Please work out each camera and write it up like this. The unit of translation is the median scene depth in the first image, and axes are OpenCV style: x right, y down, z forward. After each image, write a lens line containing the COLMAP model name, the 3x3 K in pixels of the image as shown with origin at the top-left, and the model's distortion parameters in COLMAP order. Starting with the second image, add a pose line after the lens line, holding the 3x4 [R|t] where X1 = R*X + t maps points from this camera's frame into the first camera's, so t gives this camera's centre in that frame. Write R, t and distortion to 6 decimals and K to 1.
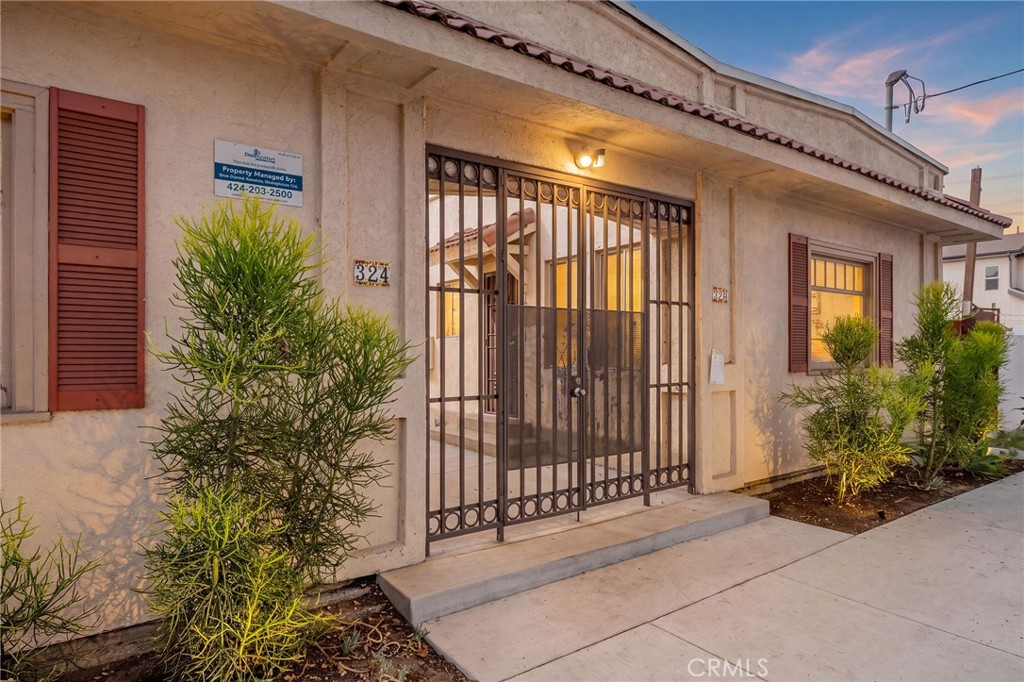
lens RADIAL K [[589.0, 0, 512.0], [0, 589.0, 341.0], [0, 0, 1]] dist [-0.001599, -0.001610]
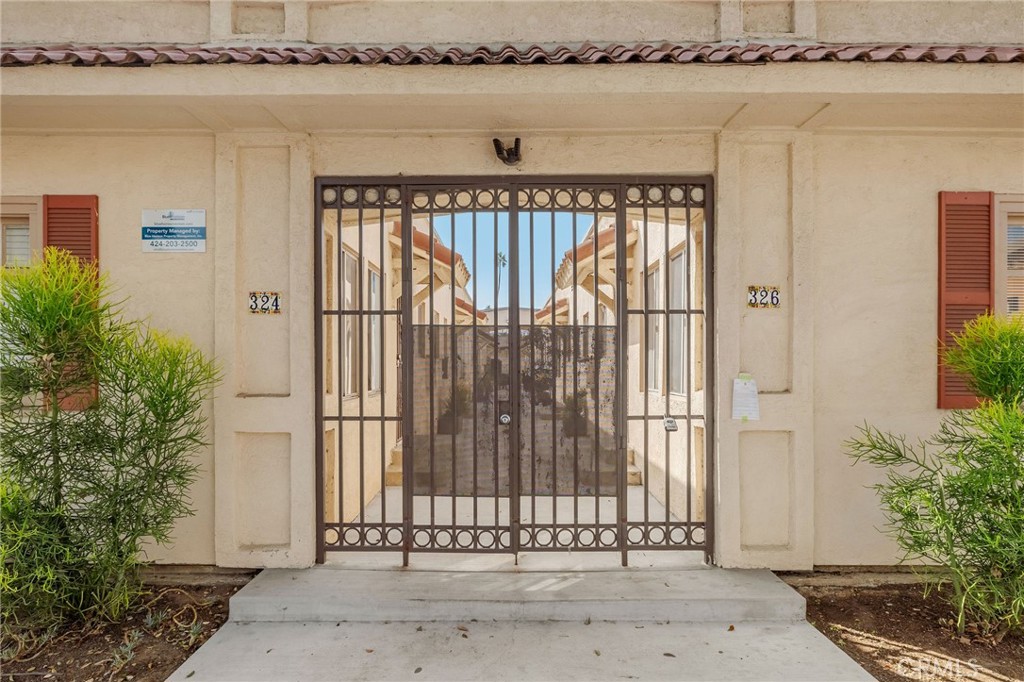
lens RADIAL K [[497.0, 0, 513.4], [0, 497.0, 365.9], [0, 0, 1]] dist [-0.013771, 0.000954]
pose [[0.813411, 0.000690, -0.581689, 0.579755], [0.003973, 0.999969, 0.006741, 0.001674], [0.581676, -0.007794, 0.813383, 0.417386]]
